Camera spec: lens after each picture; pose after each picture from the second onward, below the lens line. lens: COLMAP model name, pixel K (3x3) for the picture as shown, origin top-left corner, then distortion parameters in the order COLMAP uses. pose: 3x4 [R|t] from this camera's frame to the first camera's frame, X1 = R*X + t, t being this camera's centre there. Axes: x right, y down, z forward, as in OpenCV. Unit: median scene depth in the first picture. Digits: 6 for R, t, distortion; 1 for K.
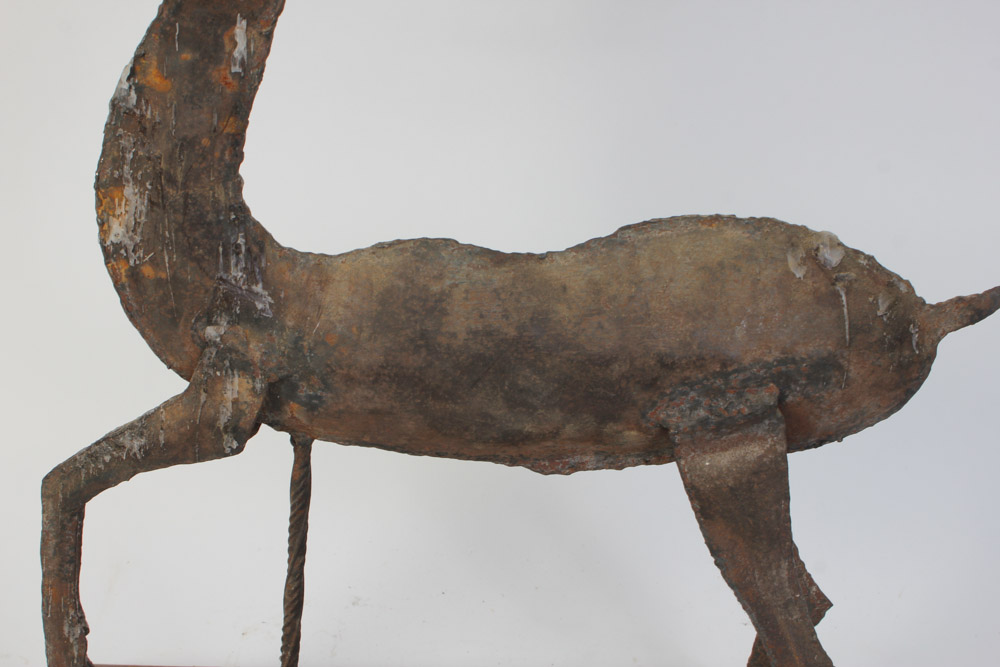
lens RADIAL K [[1460.5, 0, 500.0], [0, 1460.5, 333.5], [0, 0, 1]] dist [-0.056966, 0.022084]
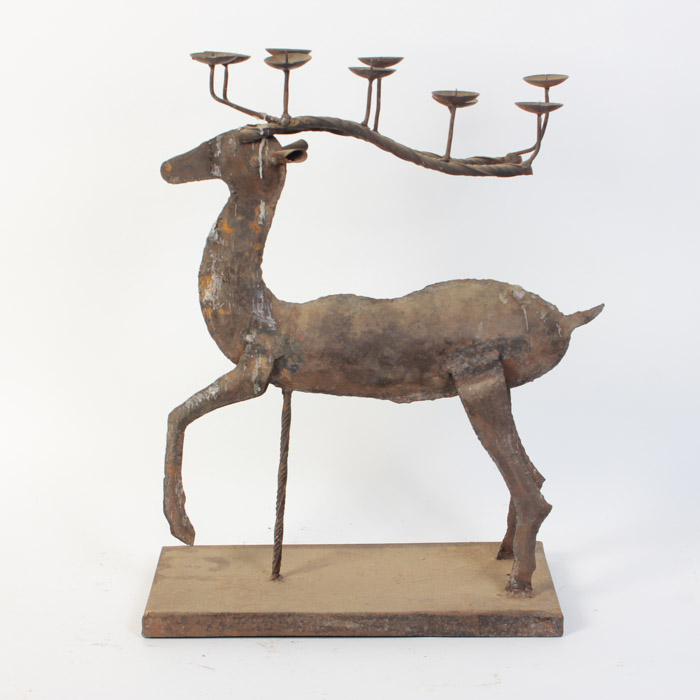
lens RADIAL K [[1628.7, 0, 350.0], [0, 1628.7, 350.0], [0, 0, 1]] dist [-0.118924, -0.173638]
pose [[0.999145, -0.039281, -0.012913, -0.007892], [0.036382, 0.983563, -0.176861, 0.473589], [0.019648, 0.176240, 0.984151, -1.499410]]
